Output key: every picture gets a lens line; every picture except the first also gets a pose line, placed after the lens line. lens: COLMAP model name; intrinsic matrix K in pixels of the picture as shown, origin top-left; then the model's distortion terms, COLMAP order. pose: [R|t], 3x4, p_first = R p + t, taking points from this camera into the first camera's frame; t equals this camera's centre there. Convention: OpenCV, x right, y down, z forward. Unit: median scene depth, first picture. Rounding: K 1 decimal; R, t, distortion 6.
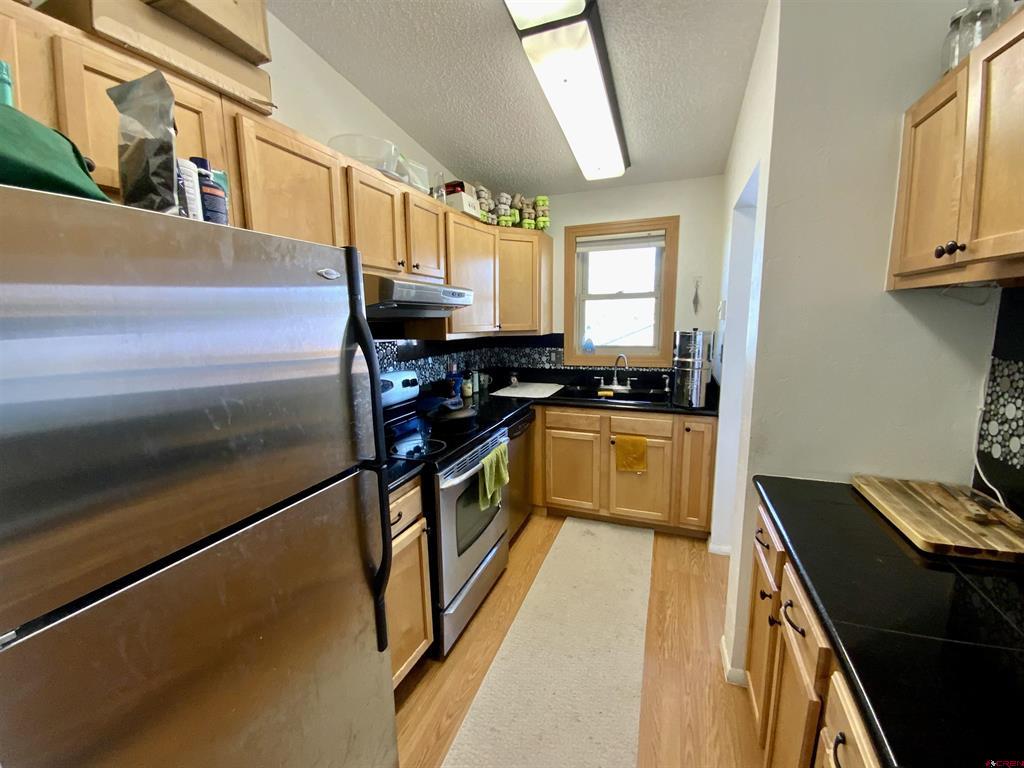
lens RADIAL K [[416.2, 0, 504.4], [0, 416.2, 391.9], [0, 0, 1]] dist [0.002625, -0.004546]
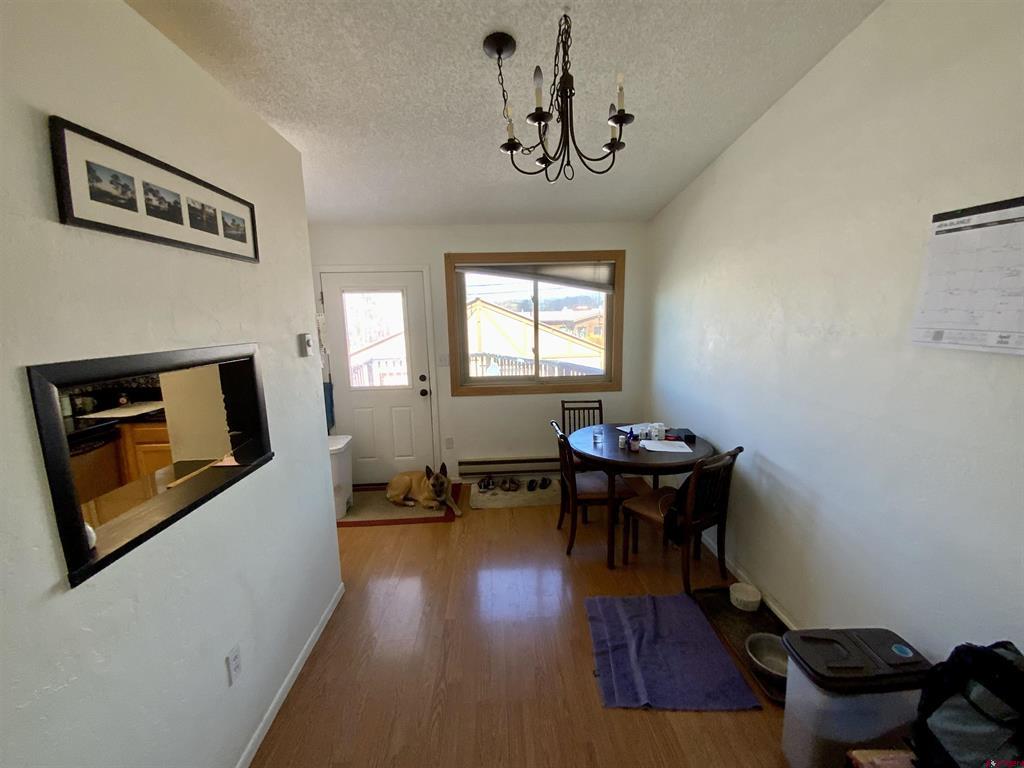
lens RADIAL K [[416.2, 0, 522.0], [0, 416.2, 392.5], [0, 0, 1]] dist [0.002625, -0.004546]
pose [[0.904530, -0.077621, 0.419285, 0.579281], [0.077930, 0.996824, 0.016420, 0.014032], [-0.419228, 0.017822, 0.907706, -0.422983]]
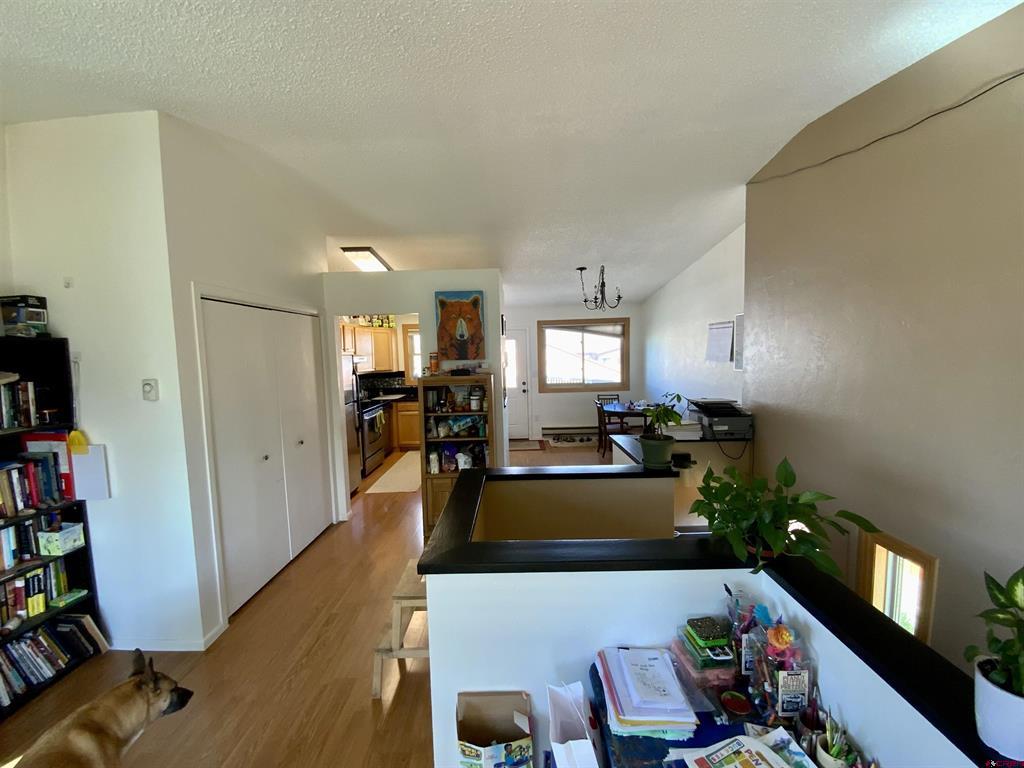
lens RADIAL K [[416.2, 0, 516.6], [0, 416.2, 386.6], [0, 0, 1]] dist [0.002625, -0.004546]
pose [[0.931221, -0.039733, 0.362283, -0.121378], [0.072703, 0.994312, -0.077827, 0.181044], [-0.357130, 0.098814, 0.928813, -1.448662]]
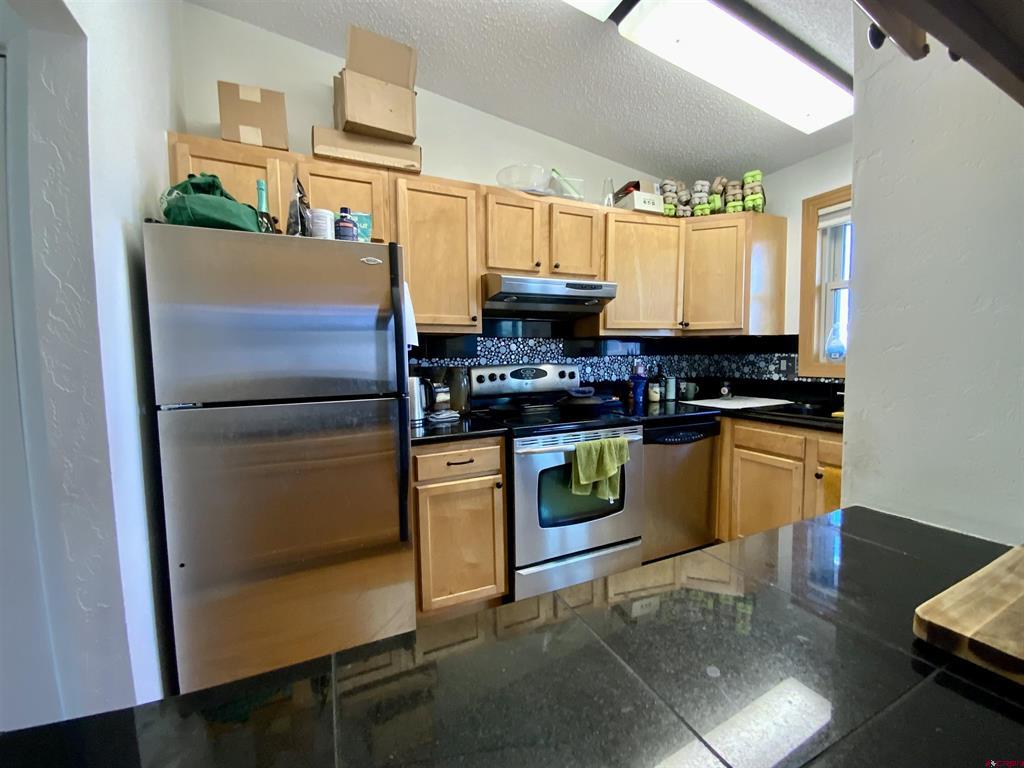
lens RADIAL K [[416.2, 0, 504.6], [0, 416.2, 381.4], [0, 0, 1]] dist [0.002625, -0.004546]
pose [[0.722312, 0.049482, -0.689795, 0.335914], [-0.116765, 0.991843, -0.051121, 0.057263], [0.681639, 0.117469, 0.722197, 0.095051]]
